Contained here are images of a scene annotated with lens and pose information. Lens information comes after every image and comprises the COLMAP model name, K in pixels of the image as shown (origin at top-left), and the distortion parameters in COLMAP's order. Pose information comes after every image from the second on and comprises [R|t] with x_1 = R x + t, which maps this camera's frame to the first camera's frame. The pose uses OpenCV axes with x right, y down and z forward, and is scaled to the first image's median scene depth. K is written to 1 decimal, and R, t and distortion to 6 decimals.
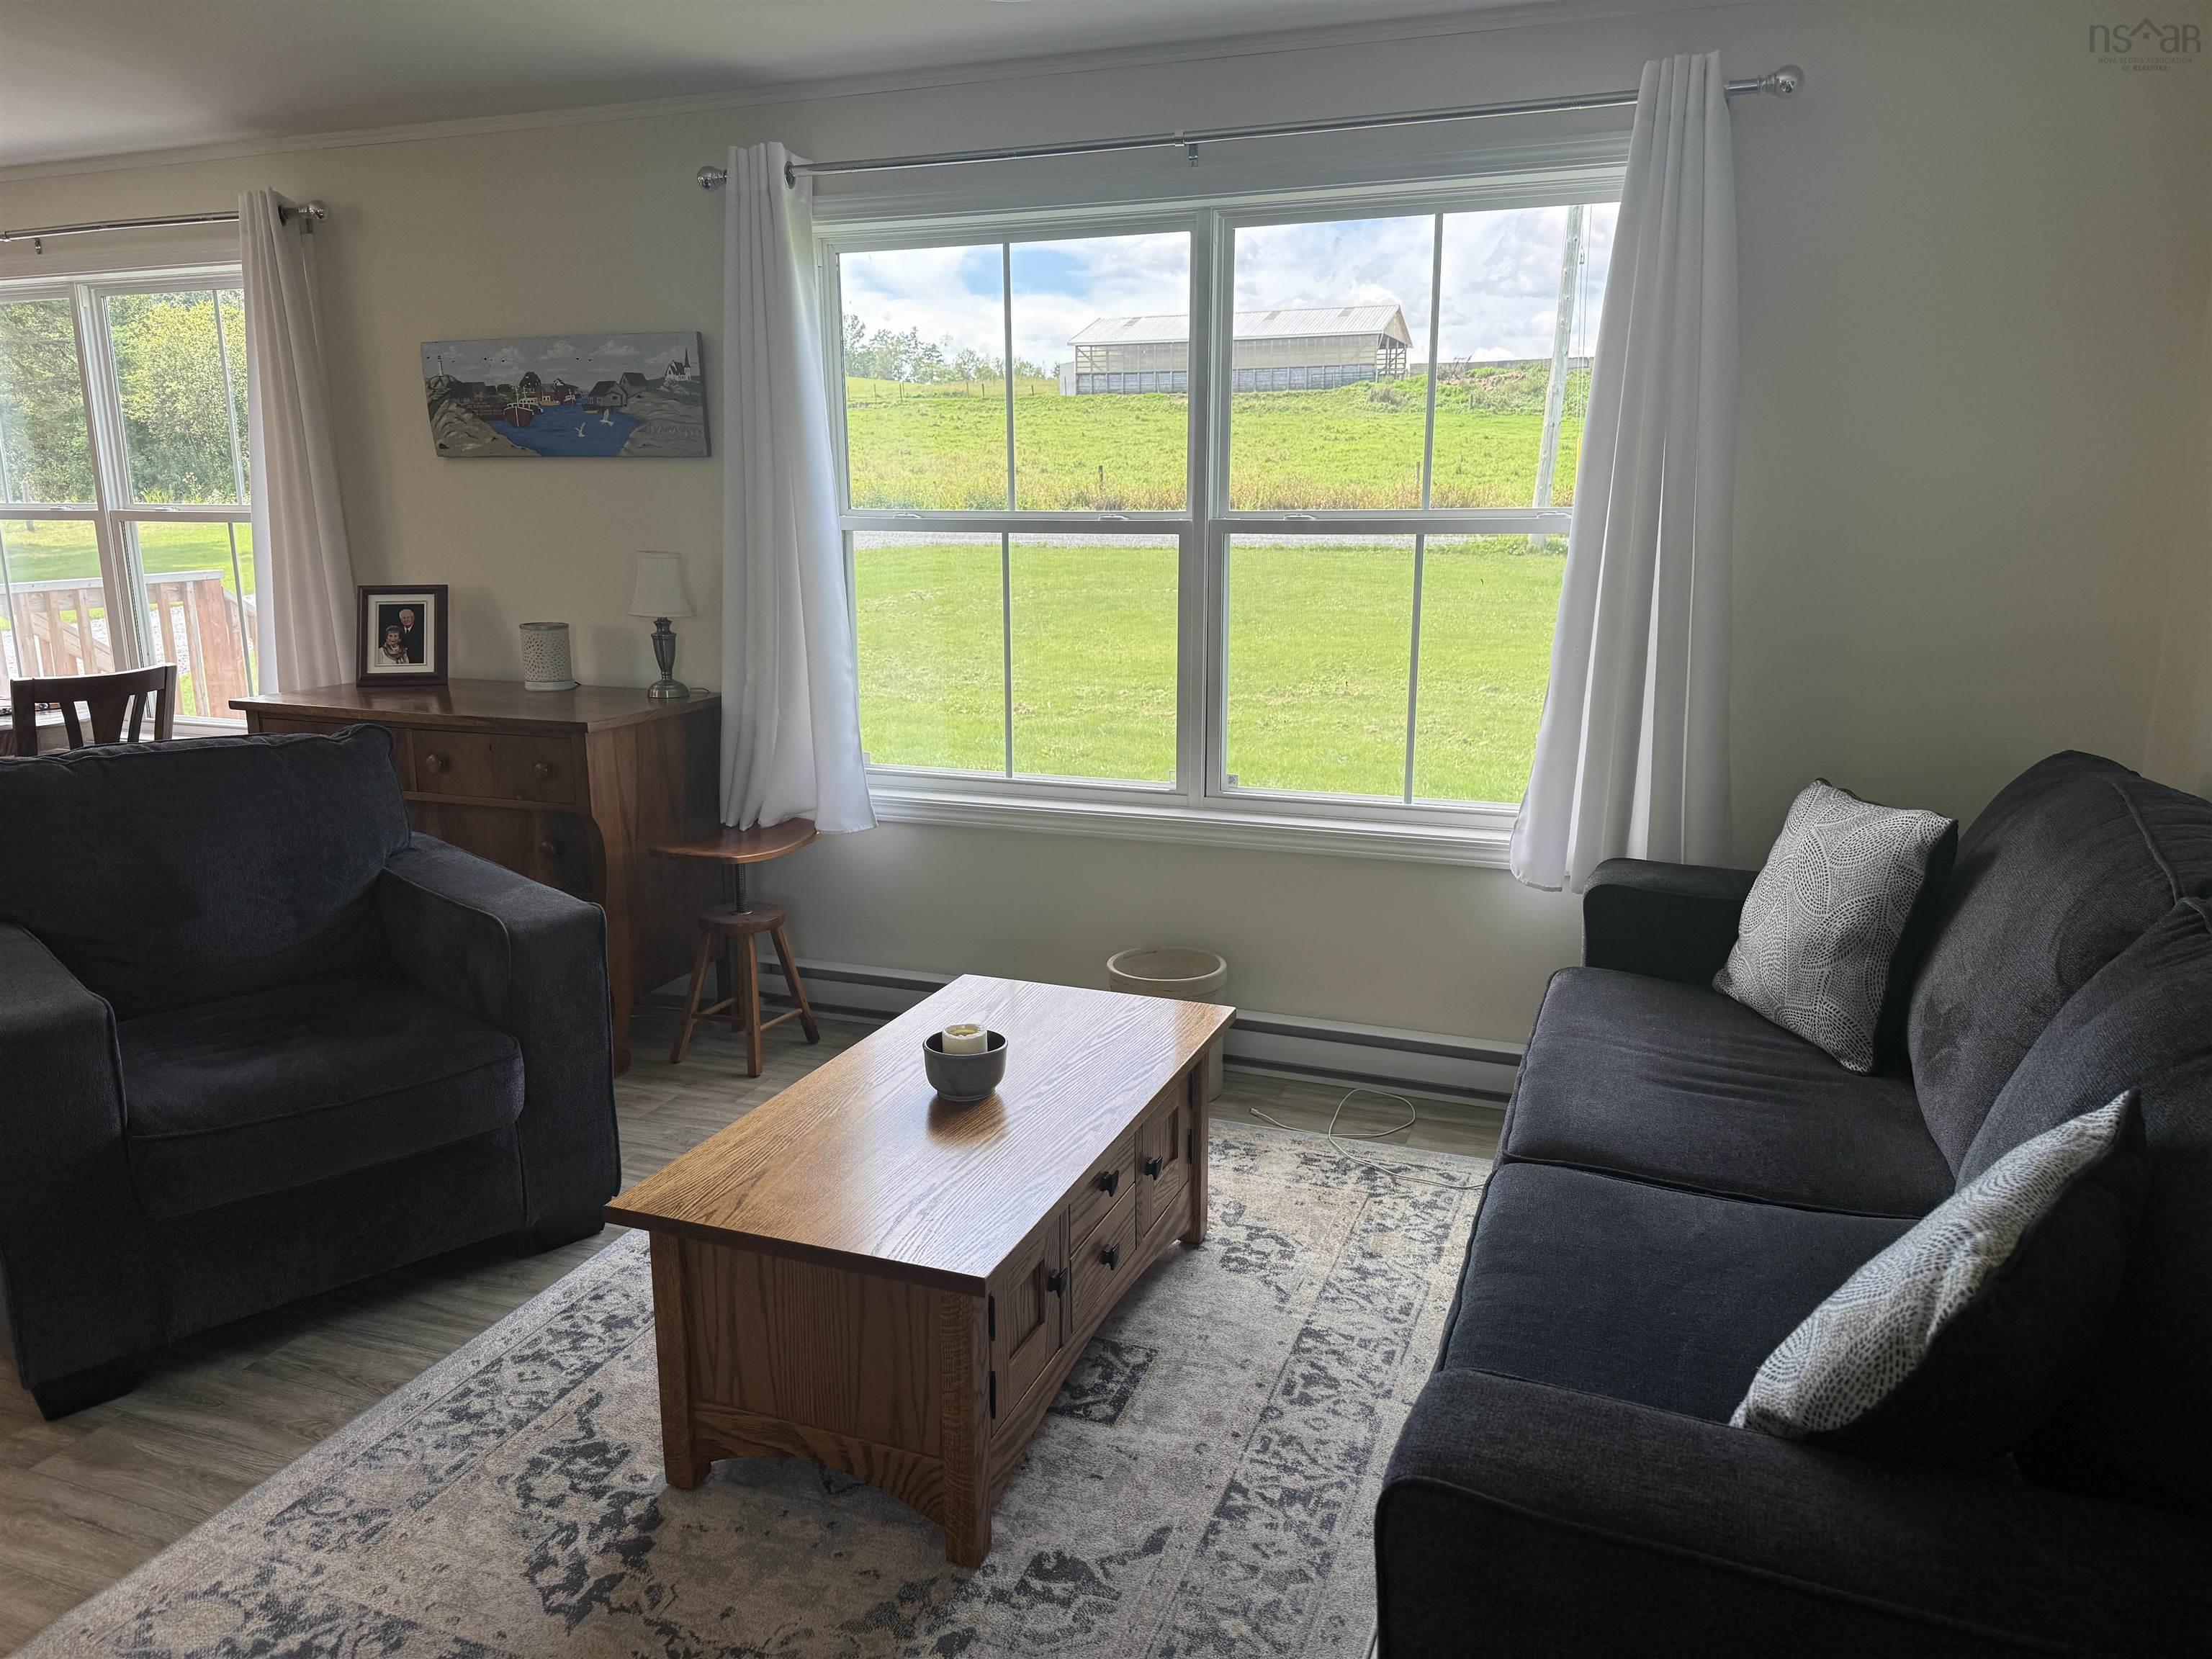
lens RADIAL K [[1540.1, 0, 1088.8], [0, 1540.1, 829.2], [0, 0, 1]] dist [0.049474, -0.061723]
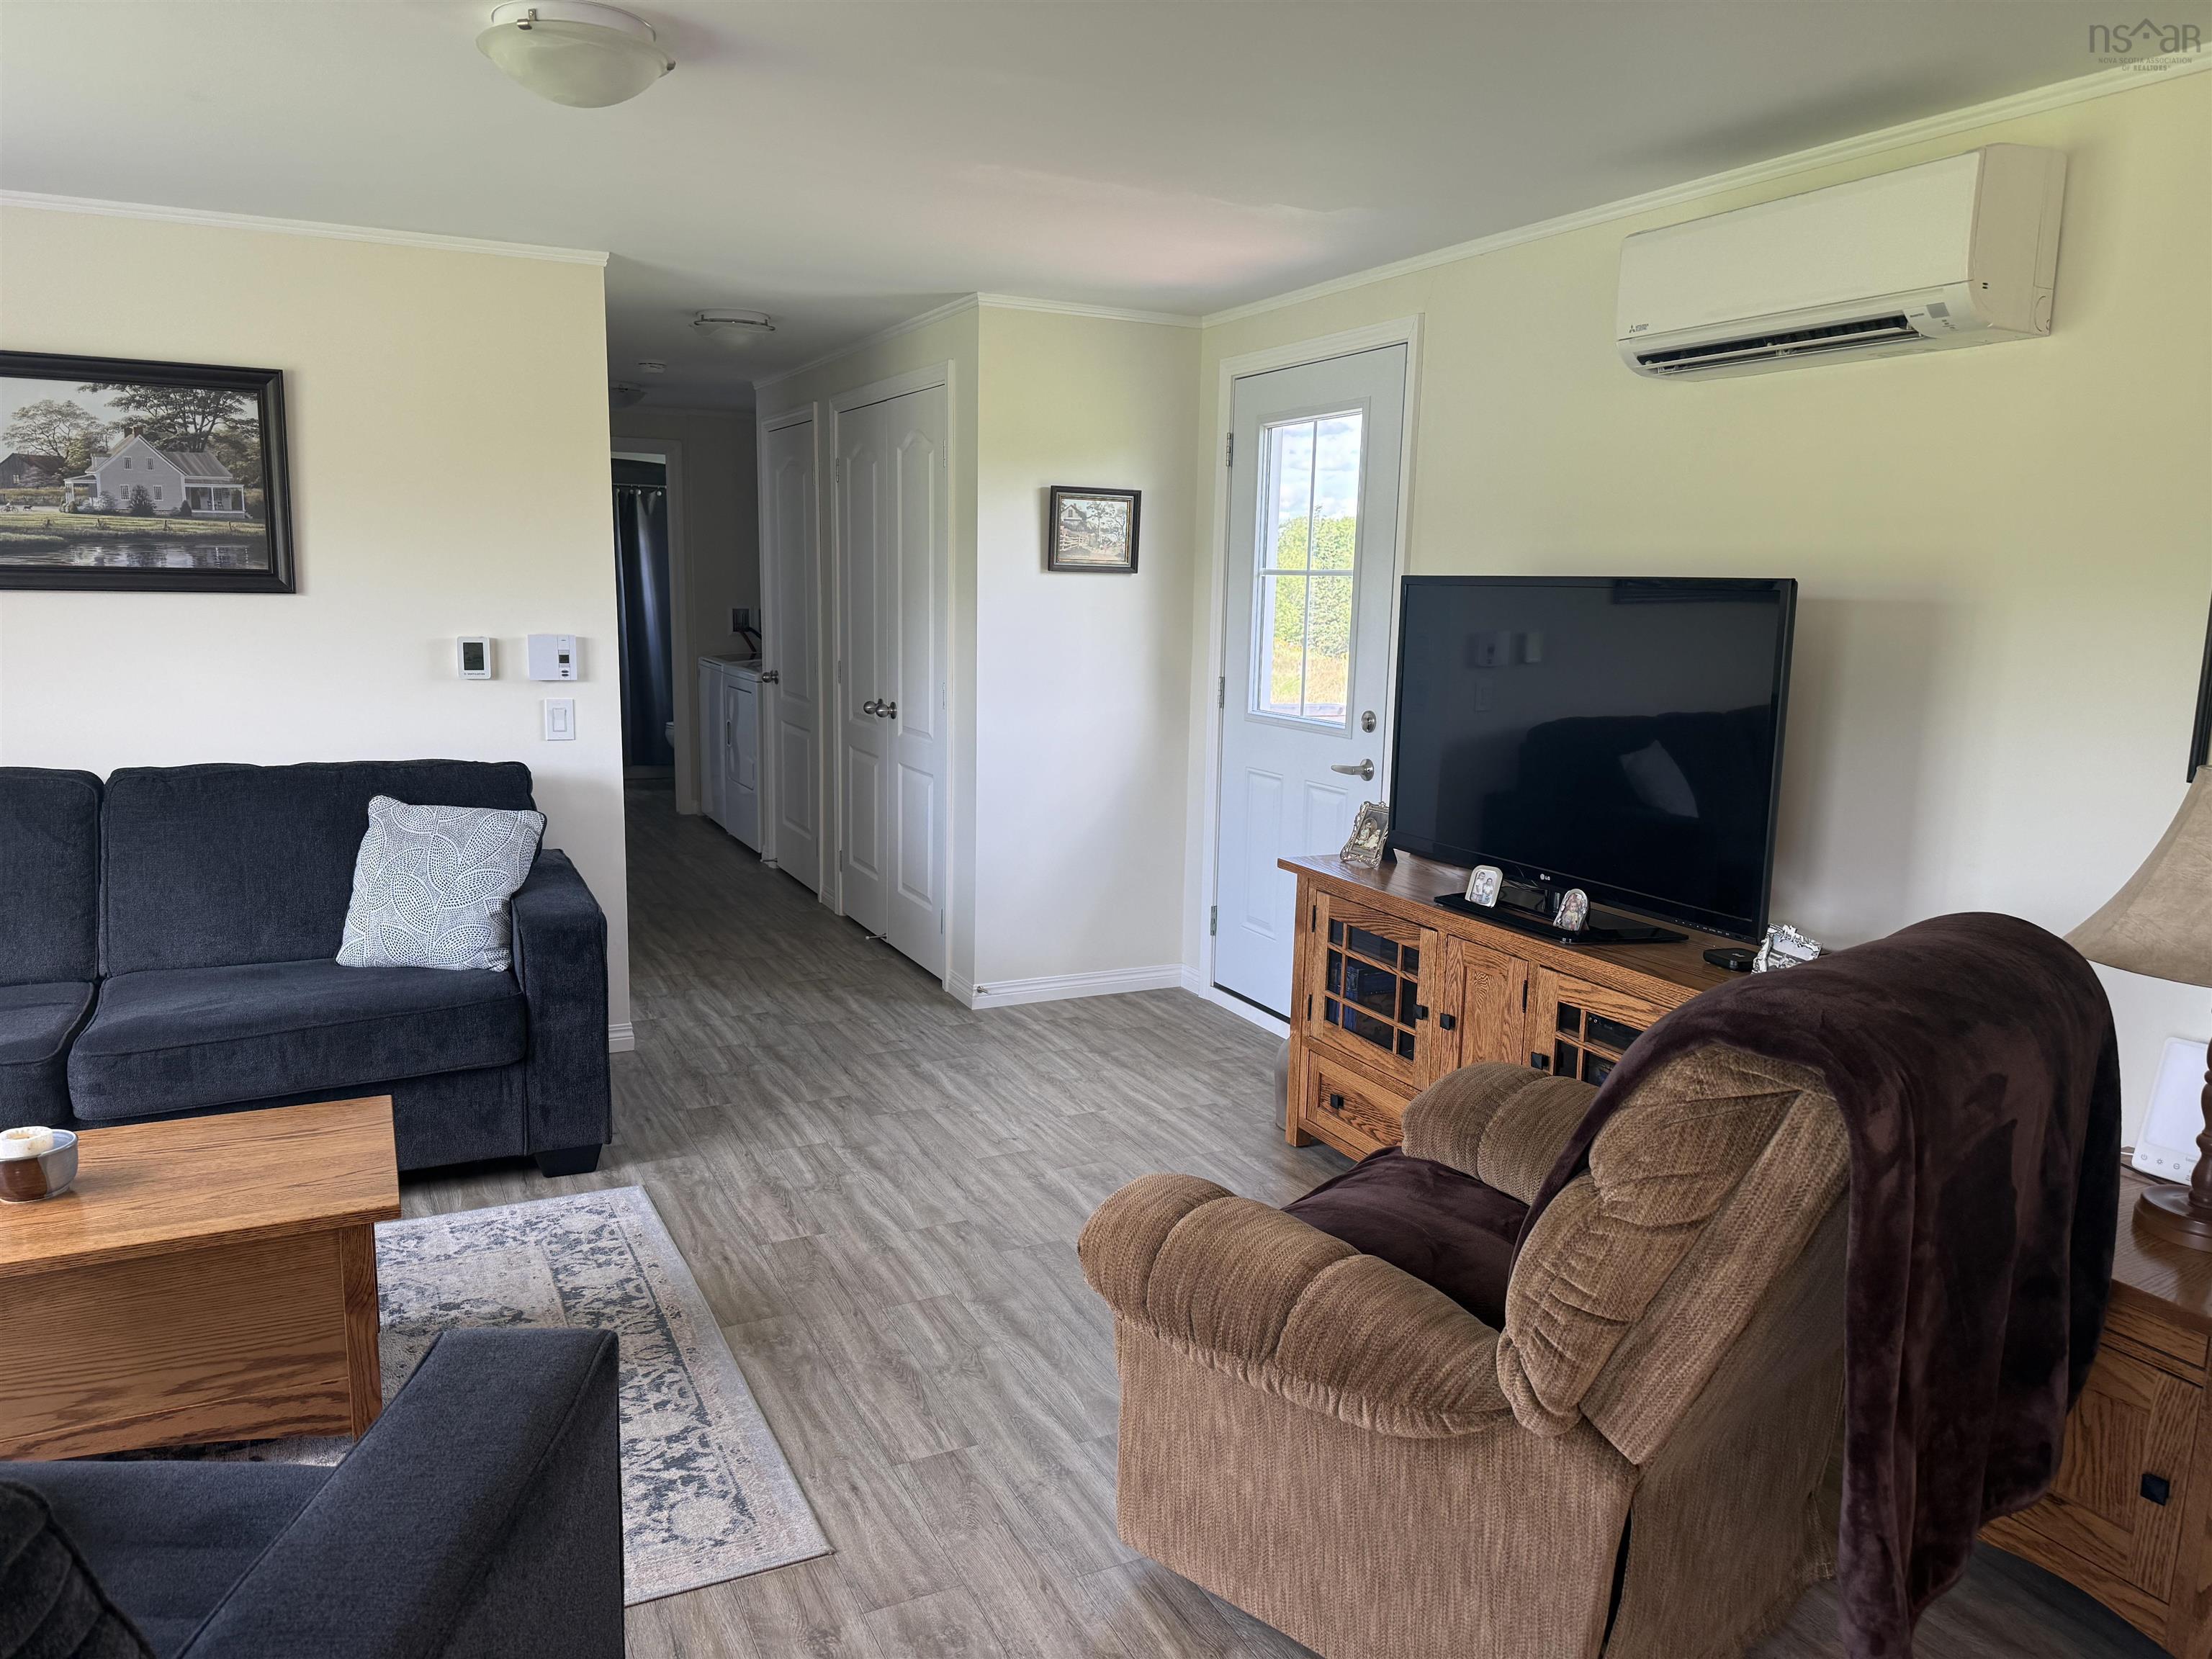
lens RADIAL K [[1540.1, 0, 1112.9], [0, 1540.1, 831.1], [0, 0, 1]] dist [0.049474, -0.061723]
pose [[-0.737275, -0.128954, 0.663171, -0.768635], [0.124460, 0.938888, 0.320935, -0.179840], [-0.664029, 0.319156, -0.676169, 0.705898]]
